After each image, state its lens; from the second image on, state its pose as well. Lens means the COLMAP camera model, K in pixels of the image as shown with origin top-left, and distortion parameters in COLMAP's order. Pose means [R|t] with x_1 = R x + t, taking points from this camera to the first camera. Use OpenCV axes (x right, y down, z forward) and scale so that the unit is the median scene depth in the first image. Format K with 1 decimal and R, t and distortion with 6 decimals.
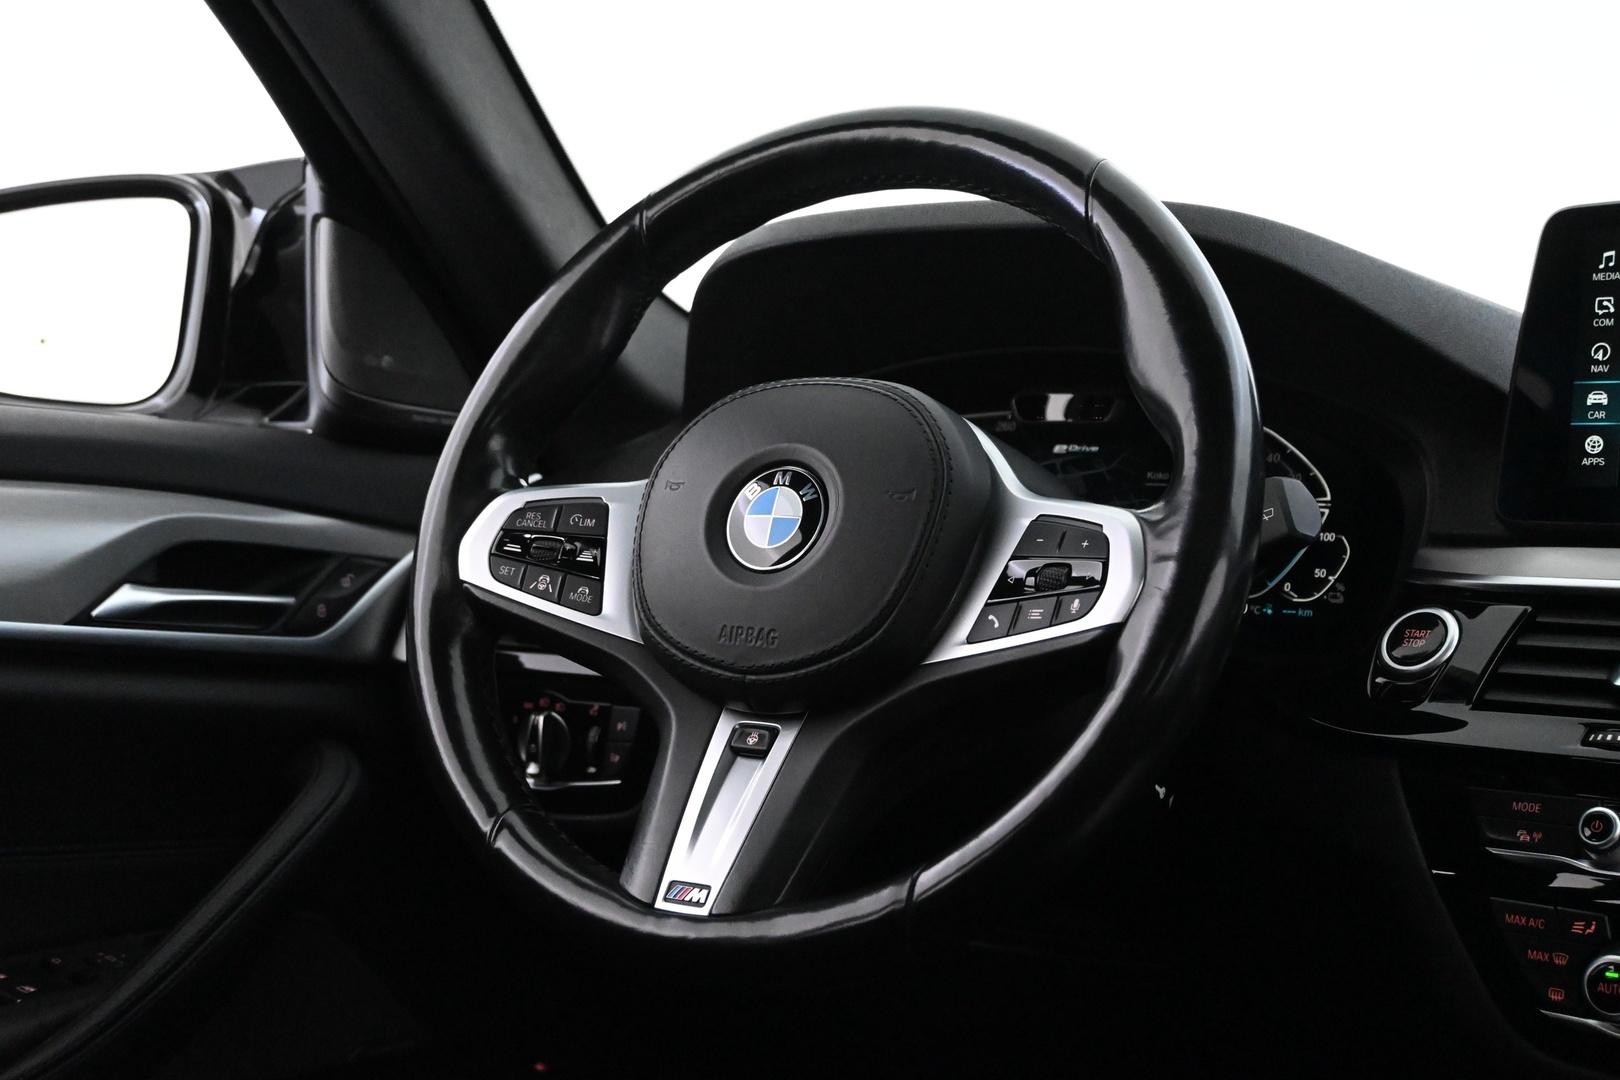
lens RADIAL K [[2165.0, 0, 803.9], [0, 2165.0, 545.0], [0, 0, 1]] dist [0.032182, 0.000000]
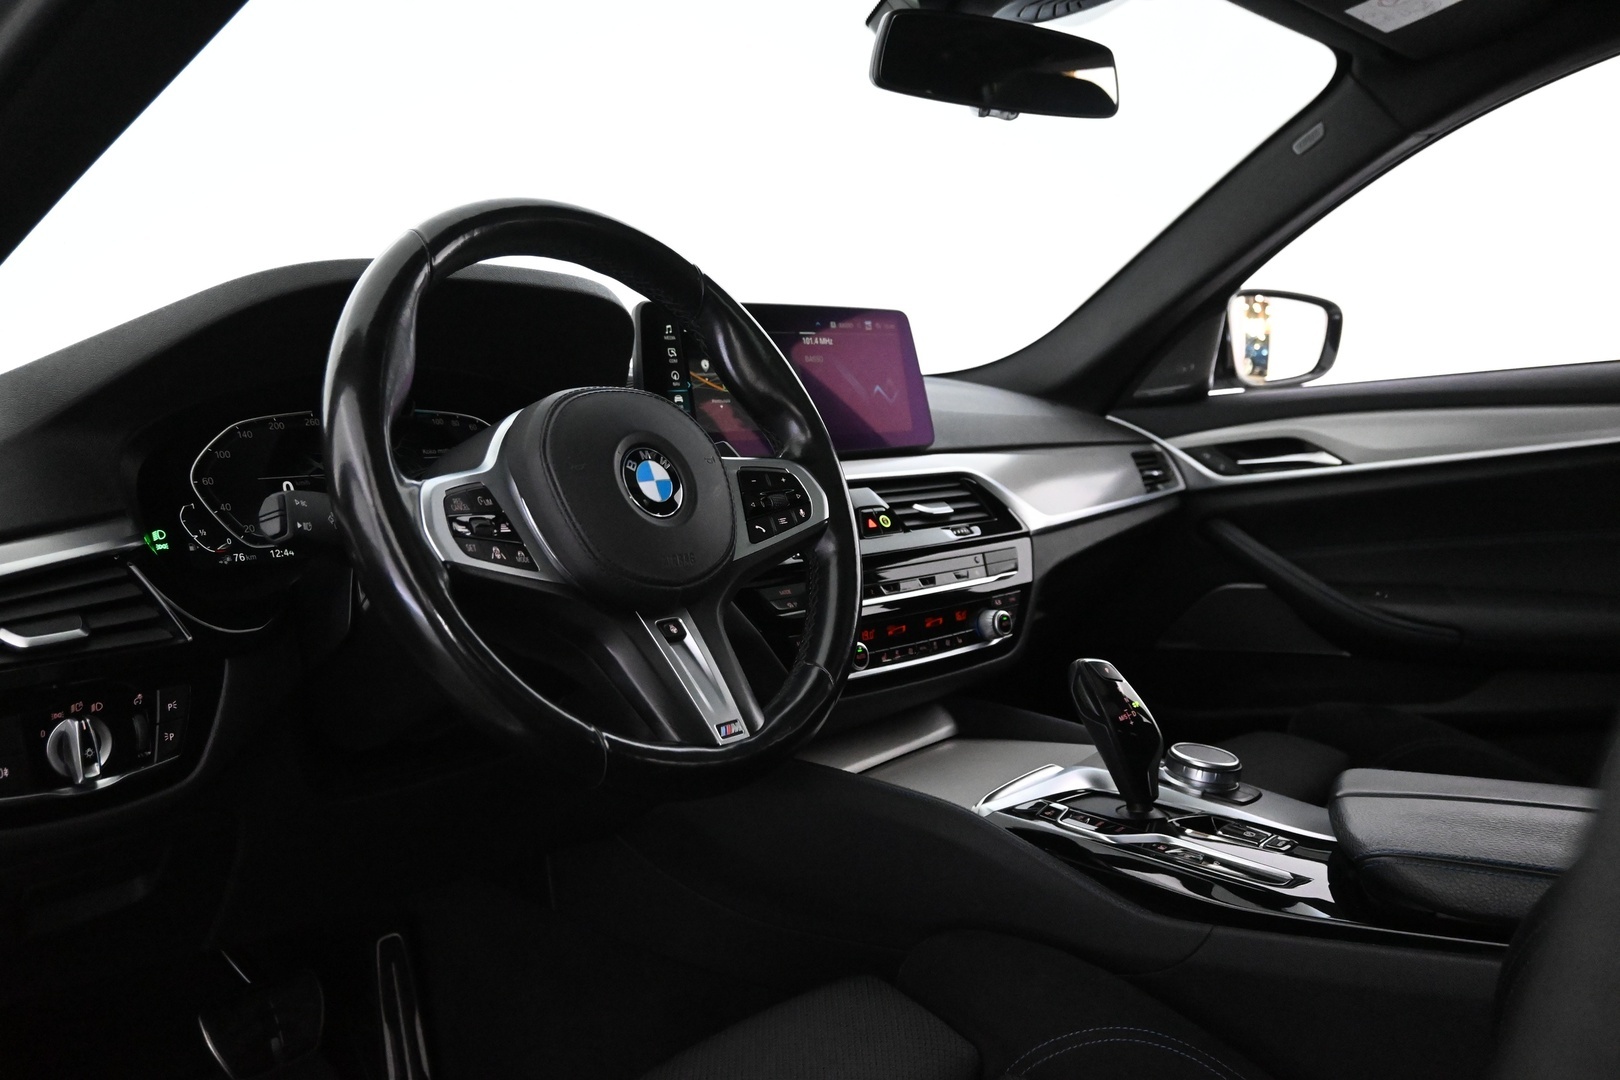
lens RADIAL K [[1311.0, 0, 810.9], [0, 1311.0, 540.0], [0, 0, 1]] dist [-0.000072, 0.002708]
pose [[0.136904, -0.110580, 0.984393, -0.822738], [0.069167, 0.992391, 0.101859, -0.053030], [-0.988167, 0.054142, 0.143511, 0.711486]]
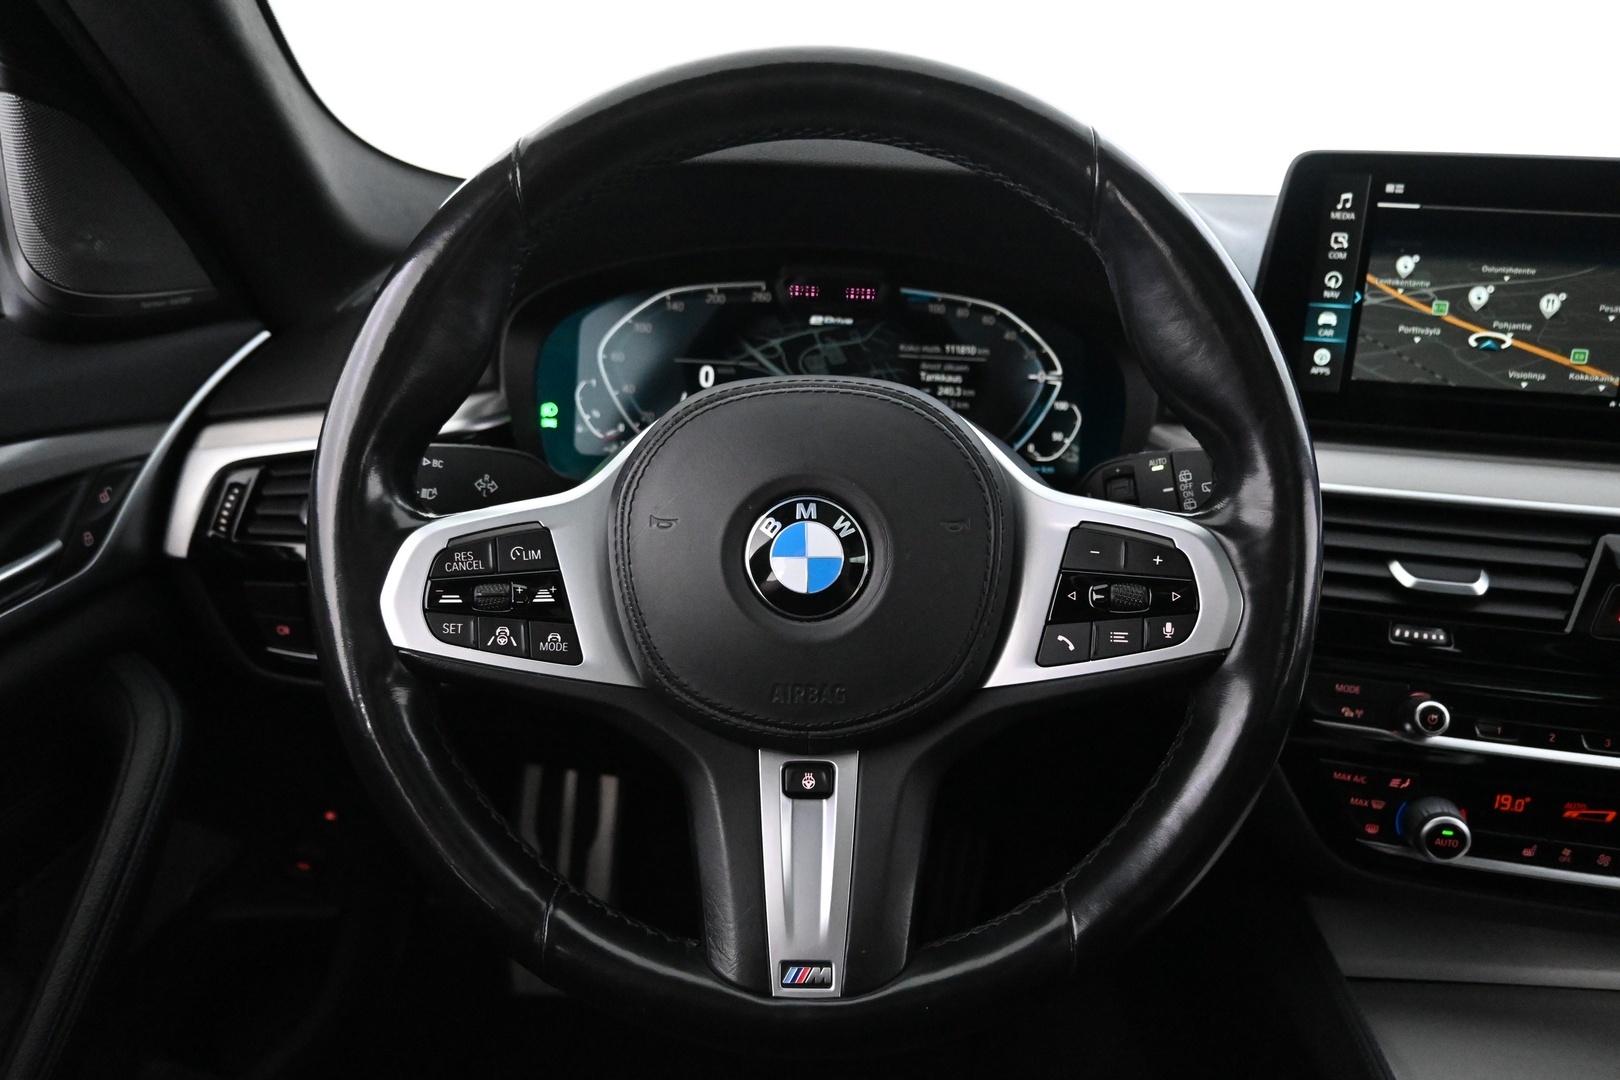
lens RADIAL K [[1112.2, 0, 823.1], [0, 1112.2, 539.7], [0, 0, 1]] dist [-0.013014, 0.001192]
pose [[0.874933, -0.156907, 0.458119, -0.198209], [-0.008739, 0.940779, 0.338908, -0.160963], [-0.484166, -0.300525, 0.821747, 0.579272]]
